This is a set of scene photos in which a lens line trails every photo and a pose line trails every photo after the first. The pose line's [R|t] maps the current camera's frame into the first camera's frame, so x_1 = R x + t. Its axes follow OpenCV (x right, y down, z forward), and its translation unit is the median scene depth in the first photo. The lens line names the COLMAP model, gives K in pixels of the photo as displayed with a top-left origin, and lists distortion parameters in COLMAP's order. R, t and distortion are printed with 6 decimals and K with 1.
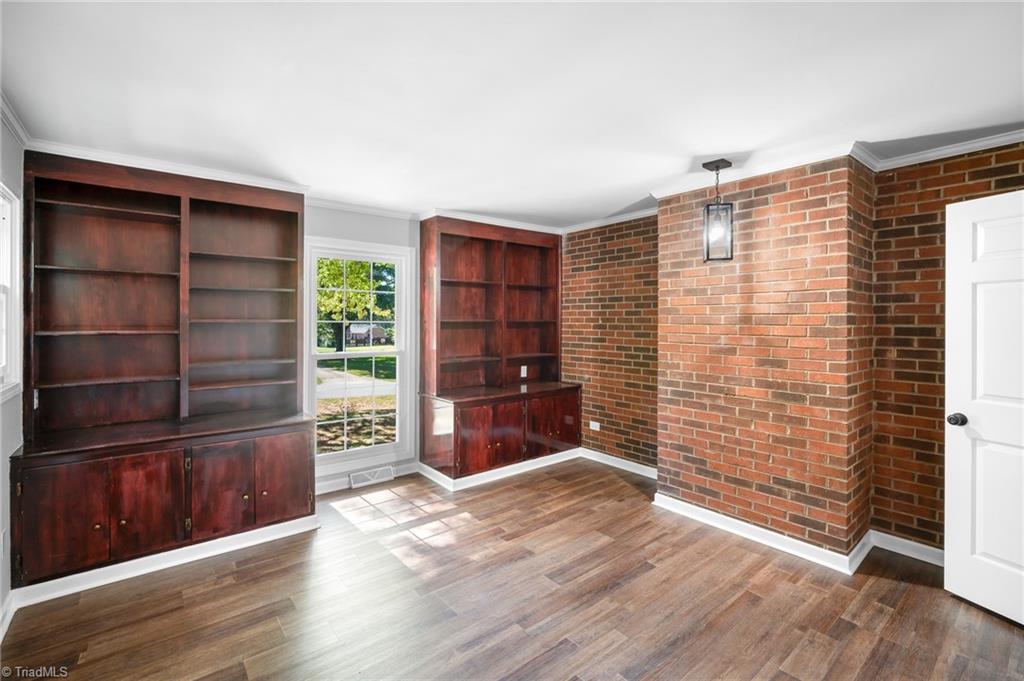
lens RADIAL K [[453.7, 0, 522.8], [0, 453.7, 323.0], [0, 0, 1]] dist [-0.008756, 0.001154]
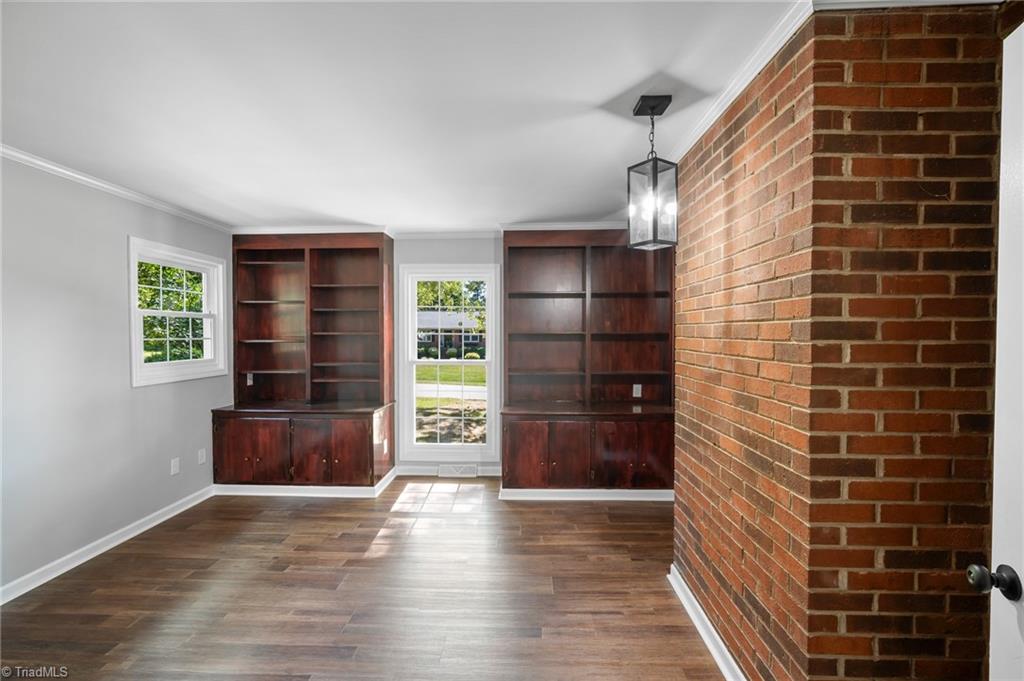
lens RADIAL K [[453.7, 0, 514.7], [0, 453.7, 342.9], [0, 0, 1]] dist [-0.008756, 0.001154]
pose [[0.753235, 0.012612, -0.657630, 0.622424], [-0.001114, 0.999839, 0.017899, -0.001129], [0.657750, -0.012749, 0.753128, 0.292657]]
